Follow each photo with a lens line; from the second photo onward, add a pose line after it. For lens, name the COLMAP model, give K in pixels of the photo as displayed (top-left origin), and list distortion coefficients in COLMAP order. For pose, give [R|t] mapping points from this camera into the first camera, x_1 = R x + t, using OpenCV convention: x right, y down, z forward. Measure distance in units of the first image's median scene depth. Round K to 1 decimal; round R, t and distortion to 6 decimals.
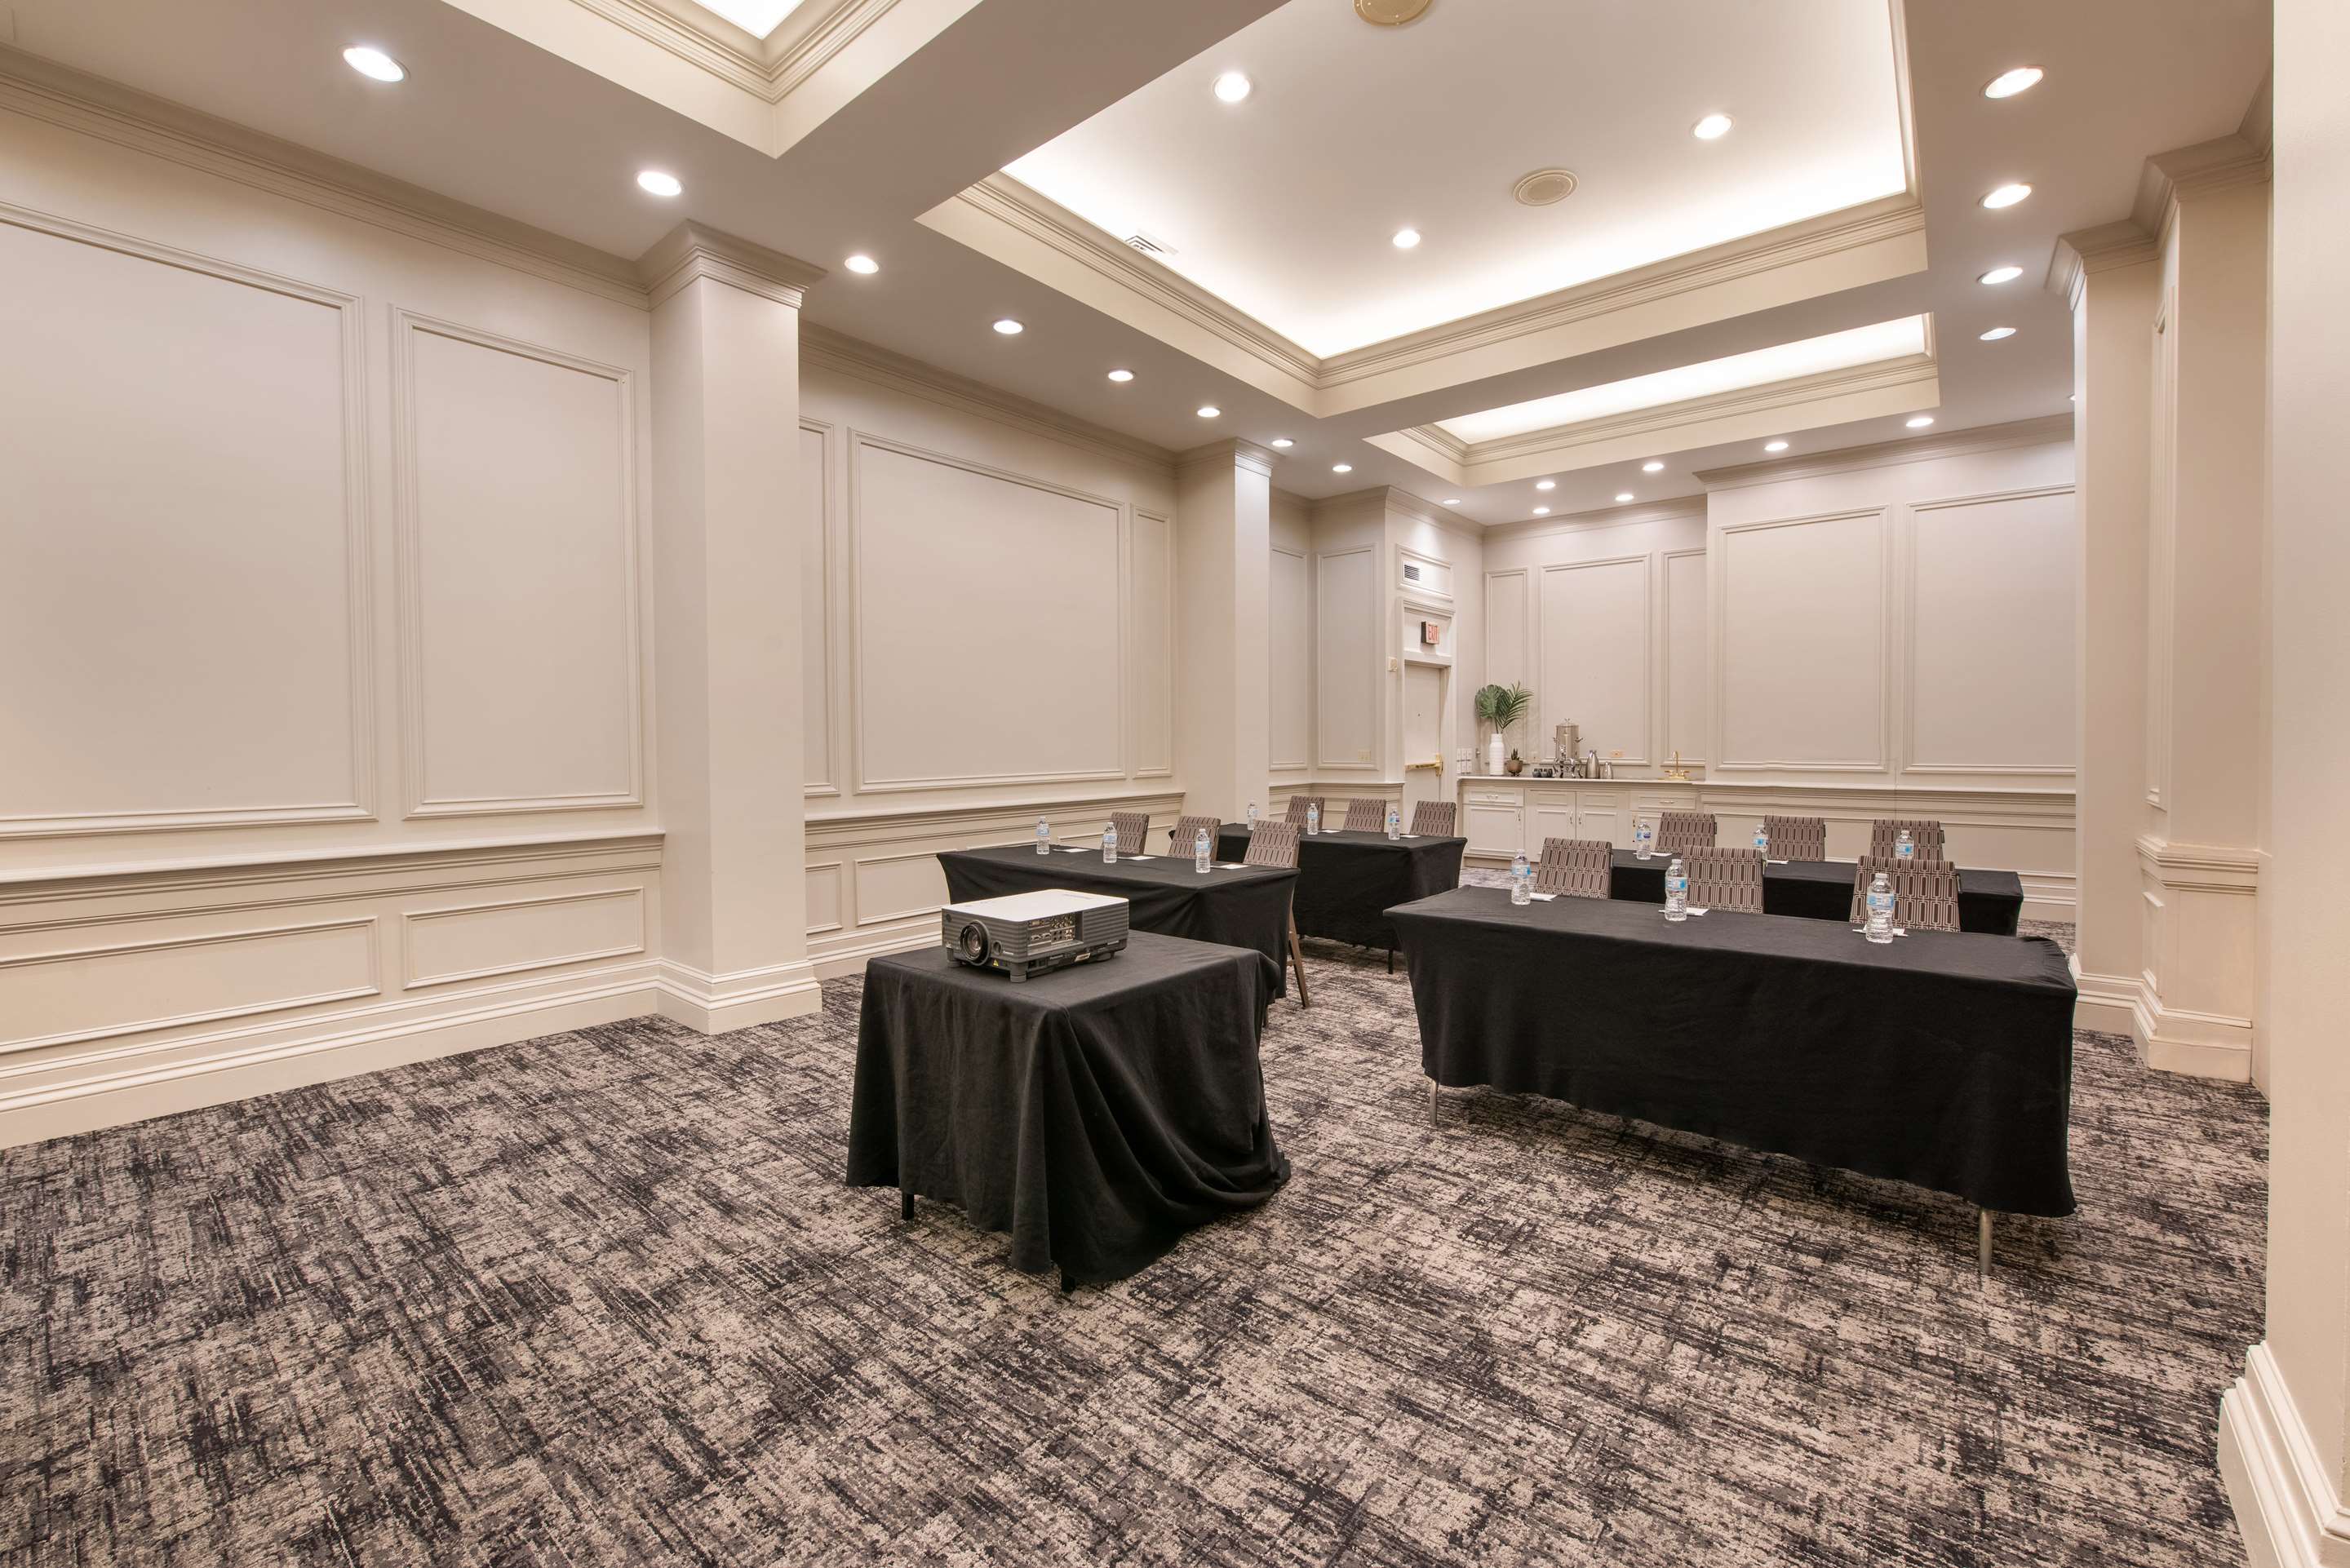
lens RADIAL K [[953.9, 0, 1183.0], [0, 953.9, 770.8], [0, 0, 1]] dist [-0.008502, -0.000920]
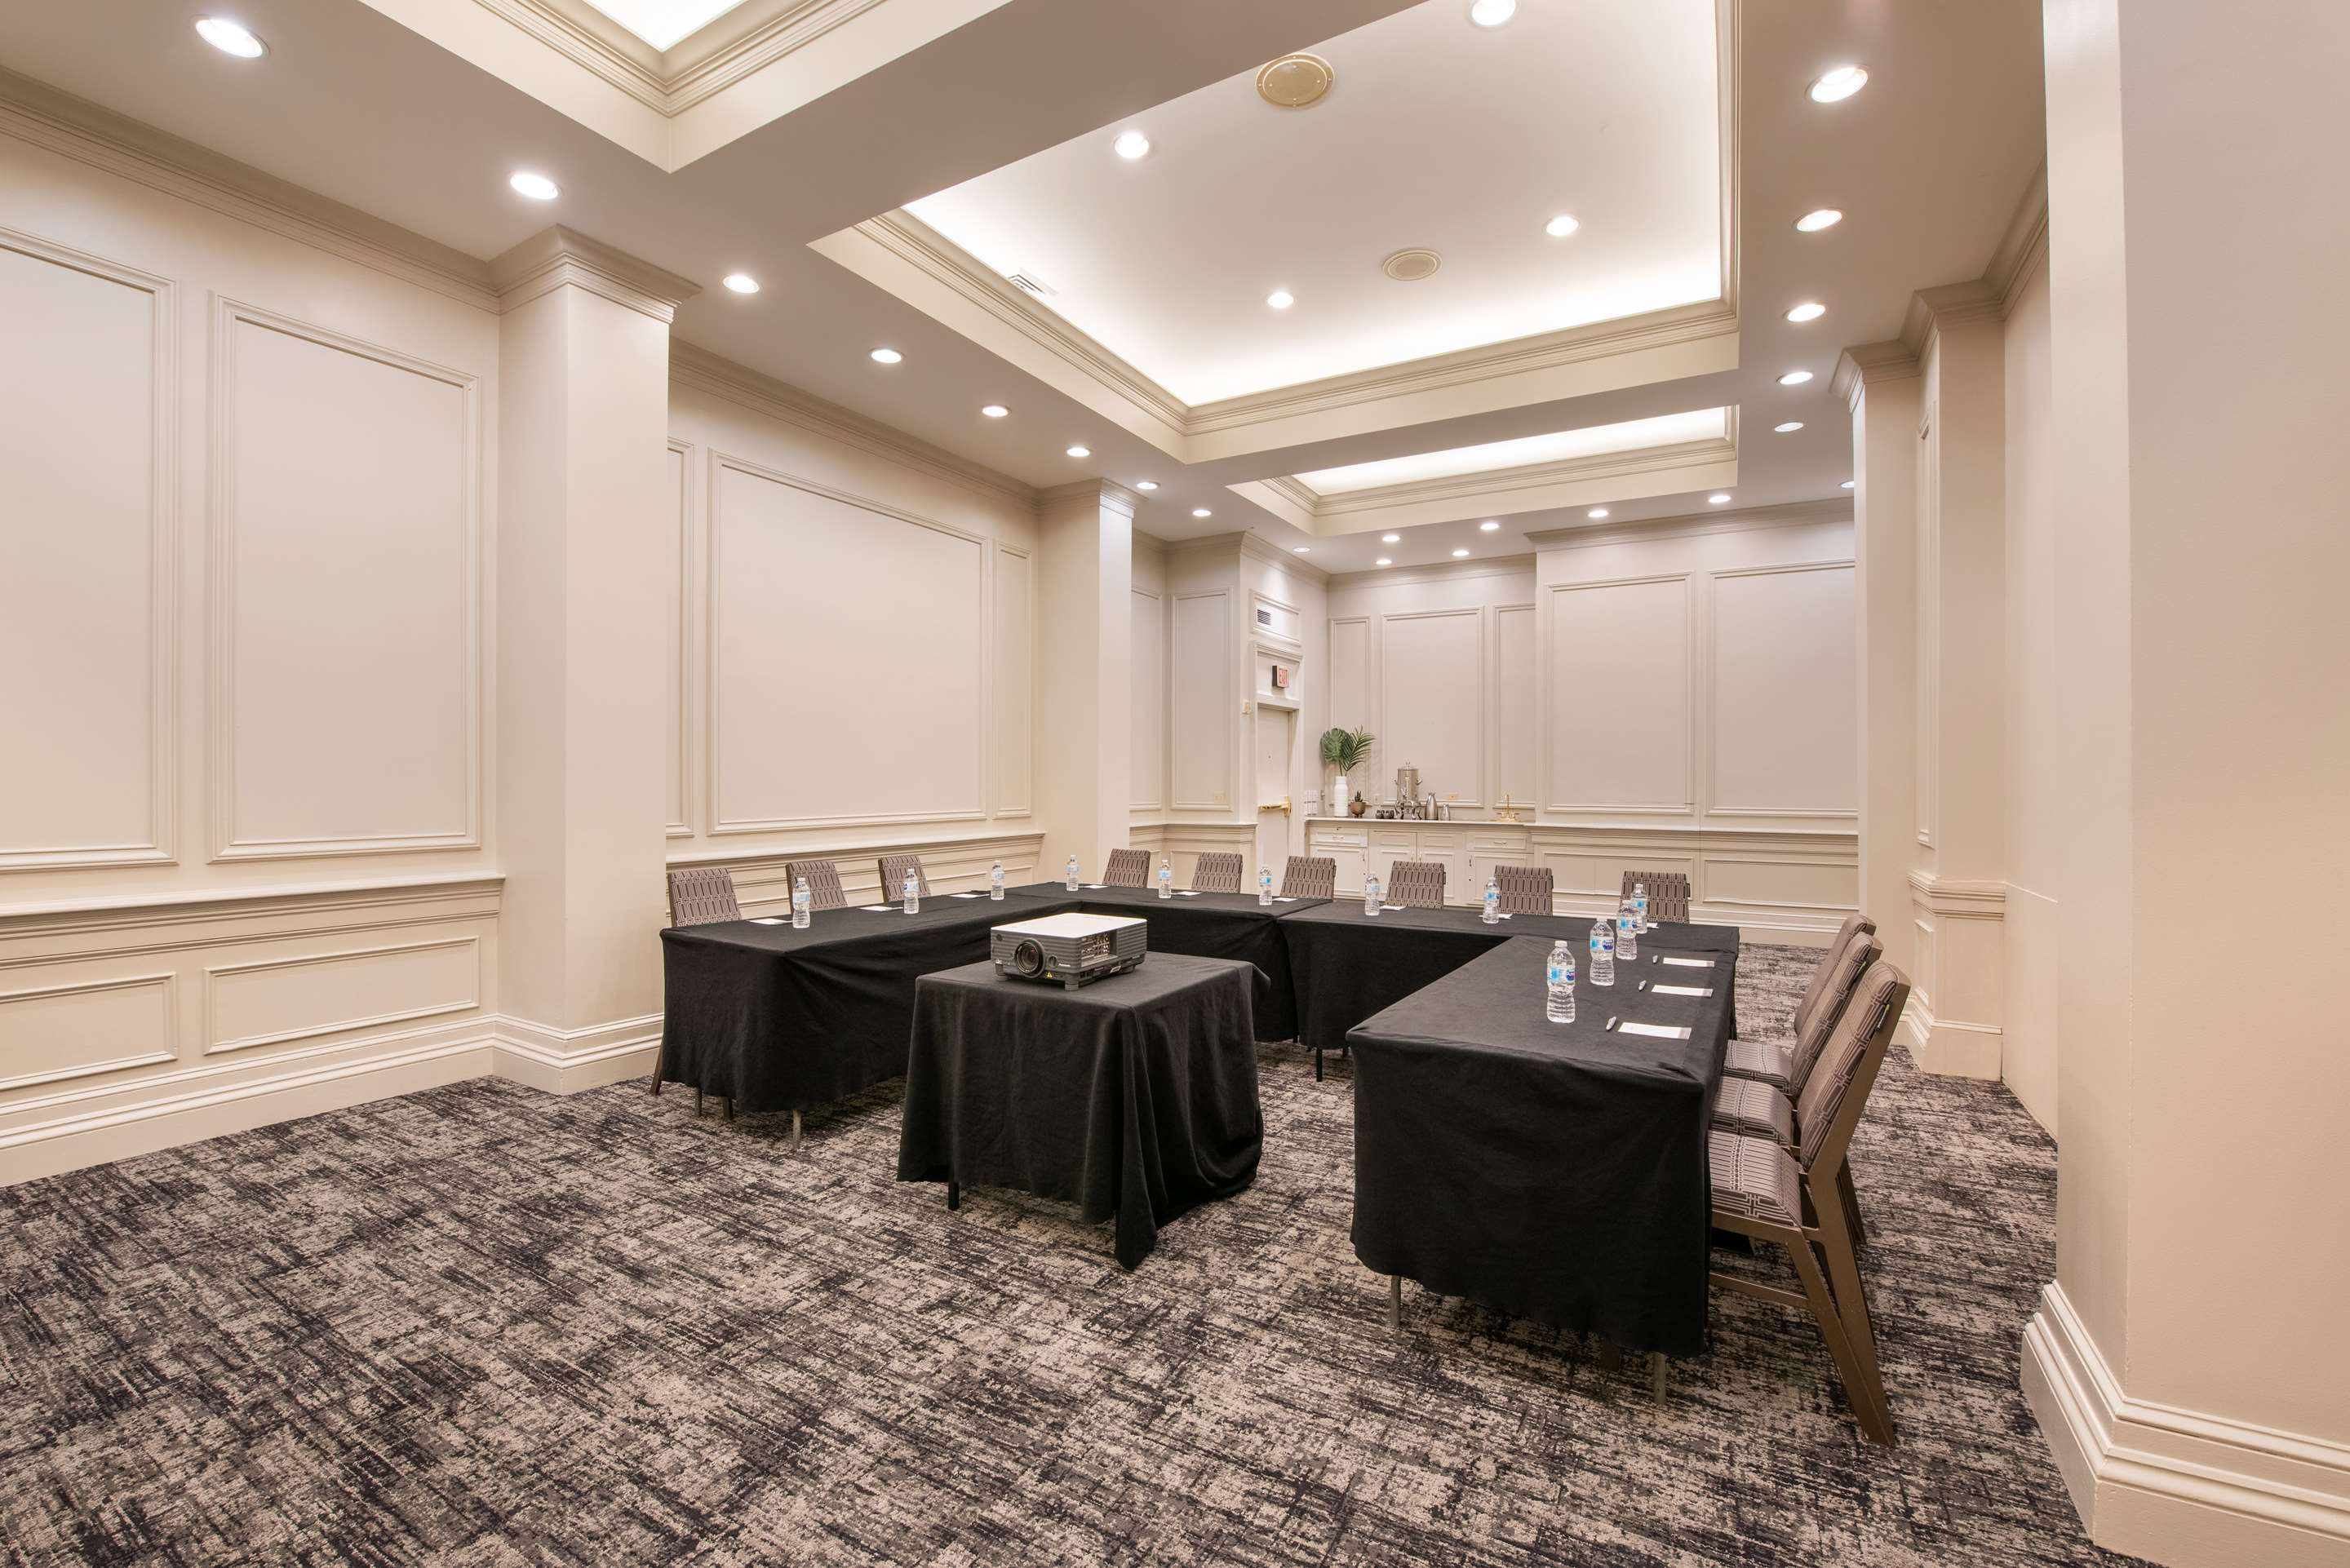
lens RADIAL K [[983.9, 0, 1149.3], [0, 983.9, 789.0], [0, 0, 1]] dist [-0.018137, -0.000688]
pose [[0.988371, 0.007067, 0.151900, -0.156878], [-0.003585, 0.999725, -0.023186, 0.000454], [-0.152022, 0.022372, 0.988124, -0.056935]]
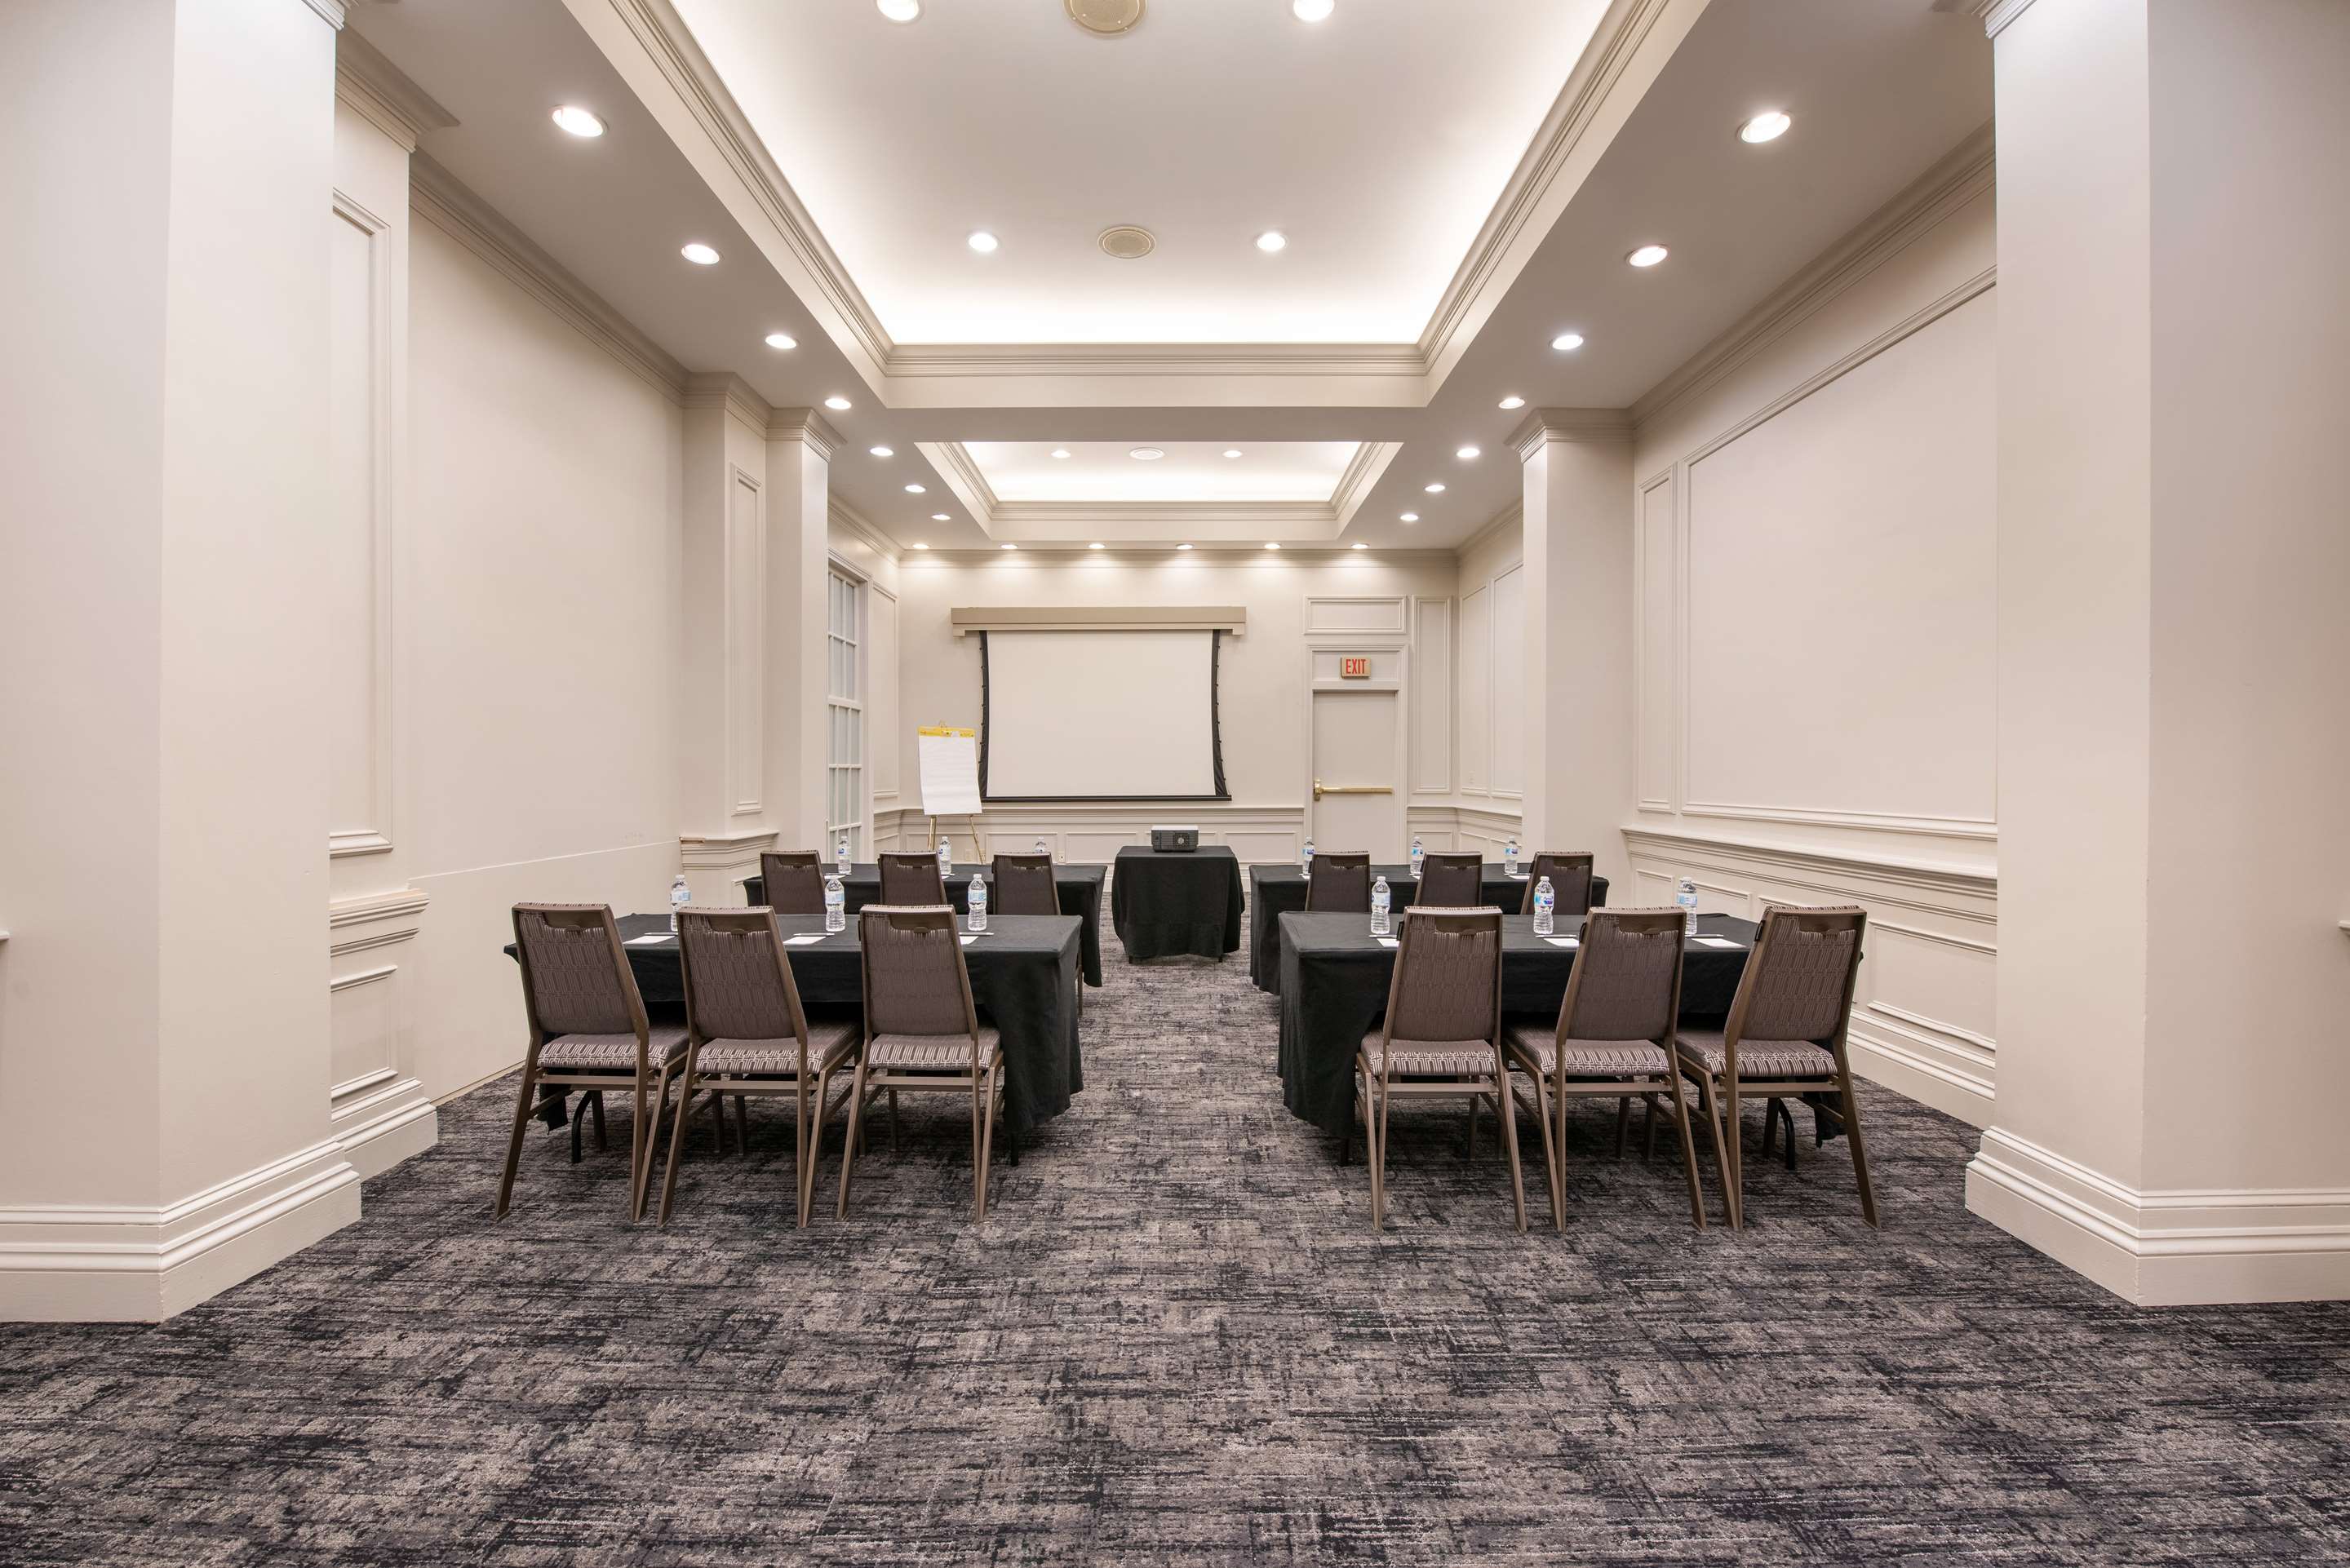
lens RADIAL K [[953.9, 0, 1183.0], [0, 953.9, 770.8], [0, 0, 1]] dist [-0.008502, -0.000920]
pose [[-0.770229, 0.002889, -0.637760, 0.110098], [-0.017243, 0.999530, 0.025353, -0.037058], [0.637534, 0.030525, -0.769817, 1.555981]]
